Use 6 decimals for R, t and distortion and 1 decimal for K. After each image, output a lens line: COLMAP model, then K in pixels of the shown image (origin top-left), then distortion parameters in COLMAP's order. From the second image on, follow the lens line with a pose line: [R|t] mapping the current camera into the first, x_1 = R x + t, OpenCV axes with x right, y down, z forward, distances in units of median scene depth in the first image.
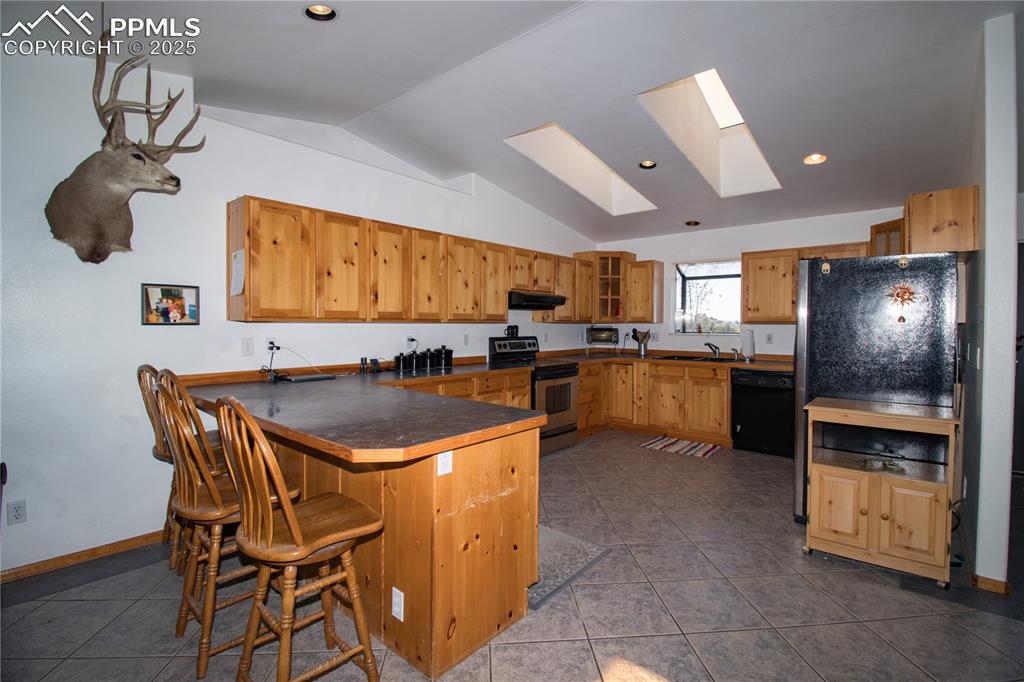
lens RADIAL K [[471.6, 0, 513.1], [0, 471.6, 336.8], [0, 0, 1]] dist [-0.010906, -0.001052]
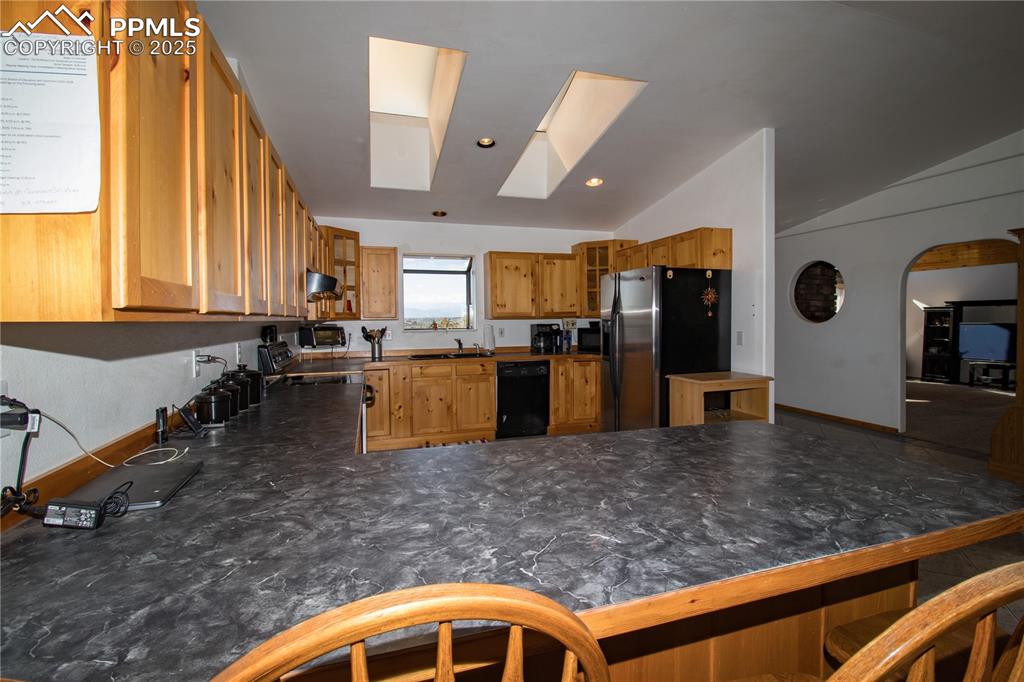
lens RADIAL K [[471.6, 0, 522.4], [0, 471.6, 335.9], [0, 0, 1]] dist [-0.010906, -0.001052]
pose [[0.519368, -0.042631, 0.853486, -0.362516], [0.036888, 0.998942, 0.027450, -0.016138], [-0.853754, 0.017227, 0.520392, 0.378445]]
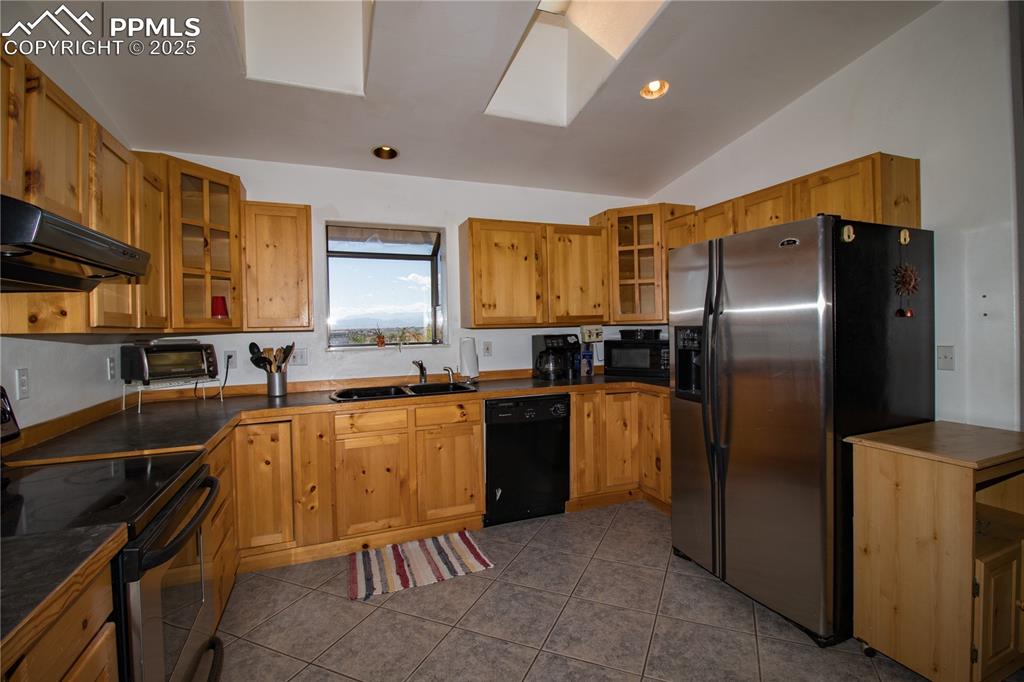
lens RADIAL K [[471.6, 0, 525.8], [0, 471.6, 332.0], [0, 0, 1]] dist [-0.010906, -0.001052]
pose [[0.445169, -0.024008, 0.895125, -0.058353], [0.047916, 0.998847, 0.002960, -0.019966], [-0.894164, 0.041573, 0.445806, 0.621605]]
